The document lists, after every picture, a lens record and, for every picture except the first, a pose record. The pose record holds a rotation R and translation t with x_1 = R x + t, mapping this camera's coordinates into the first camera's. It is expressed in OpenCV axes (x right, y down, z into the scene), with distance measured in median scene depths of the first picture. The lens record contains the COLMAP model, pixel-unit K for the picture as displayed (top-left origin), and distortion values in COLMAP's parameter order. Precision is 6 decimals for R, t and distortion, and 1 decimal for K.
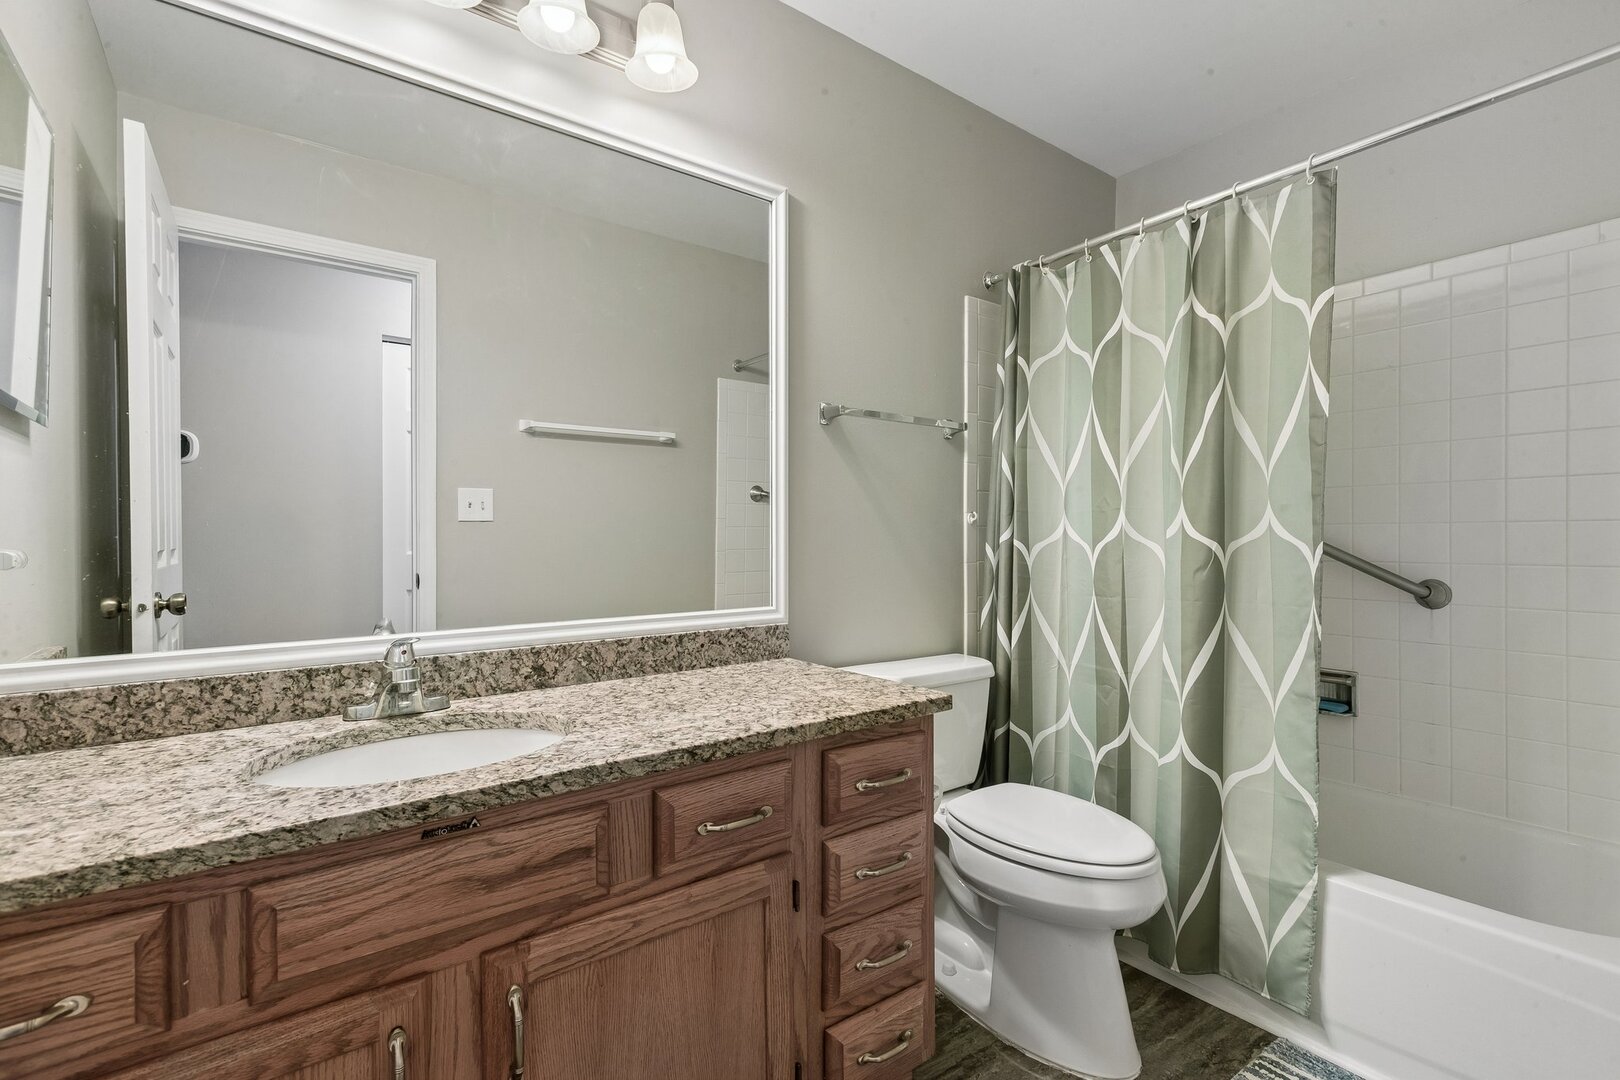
lens RADIAL K [[729.7, 0, 804.3], [0, 729.7, 541.2], [0, 0, 1]] dist [-0.000309, 0.000203]
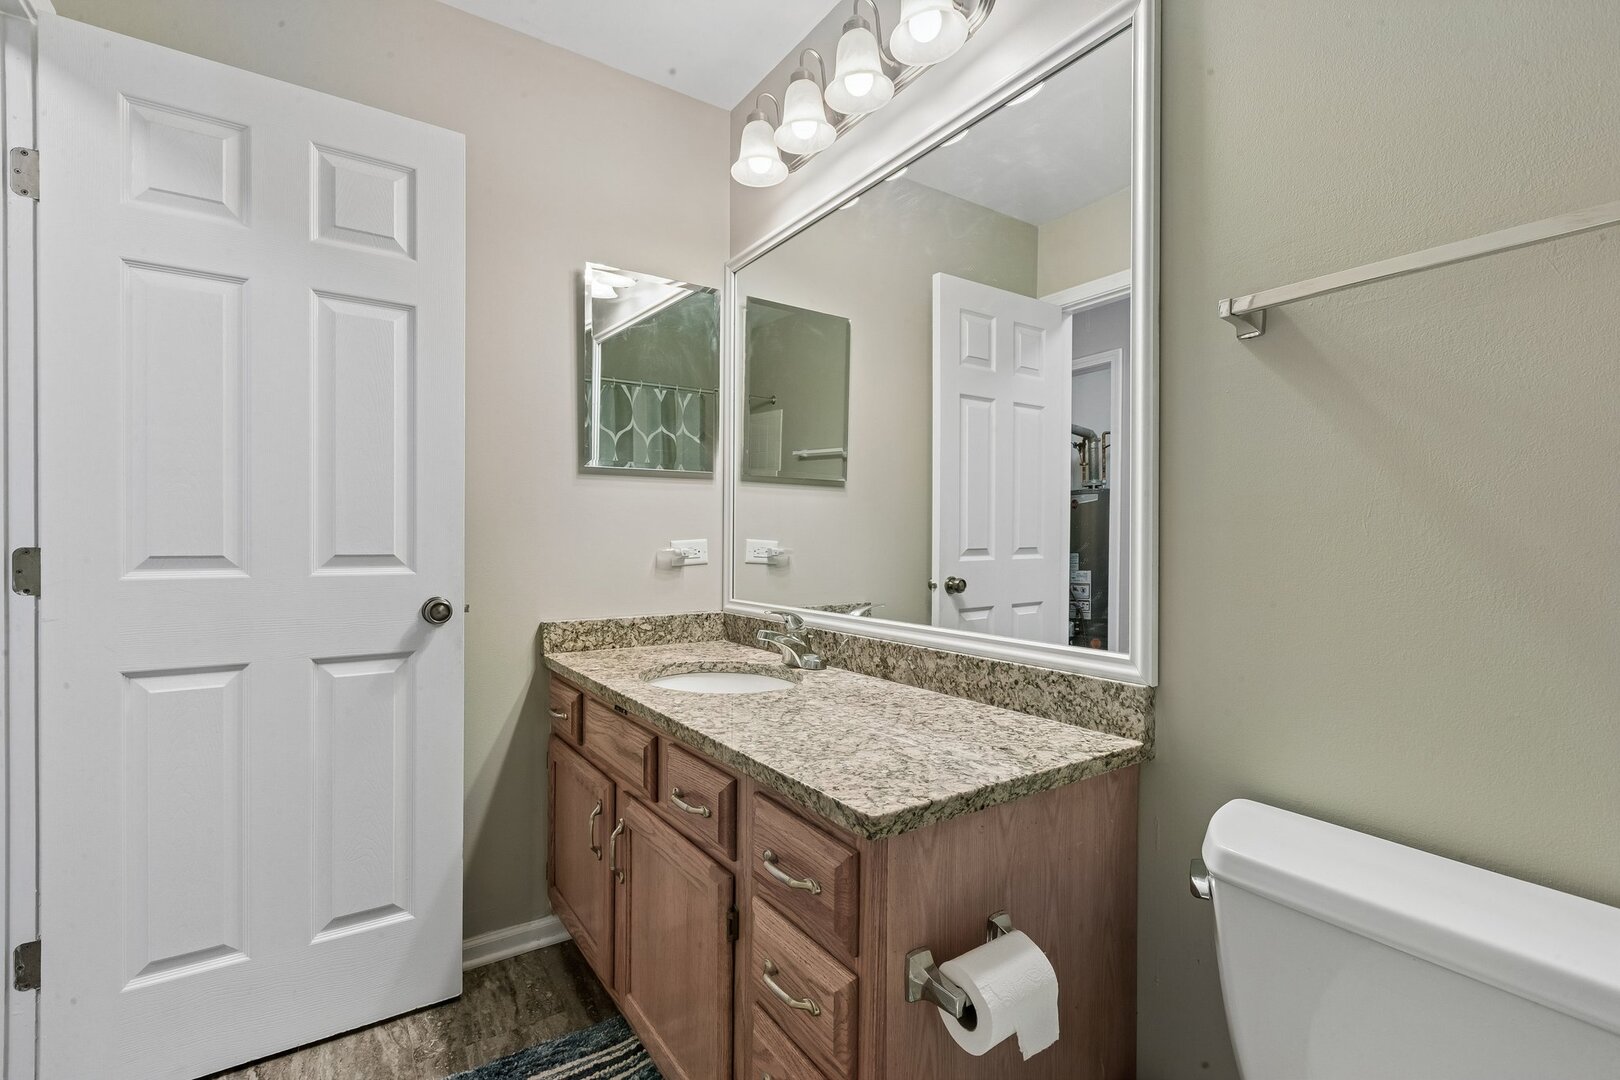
lens RADIAL K [[729.7, 0, 804.3], [0, 729.7, 540.2], [0, 0, 1]] dist [-0.000309, 0.000203]
pose [[-0.043188, 0.006441, -0.999046, 0.727543], [-0.007028, 0.999953, 0.006751, -0.016431], [0.999042, 0.007313, -0.043141, 0.885446]]
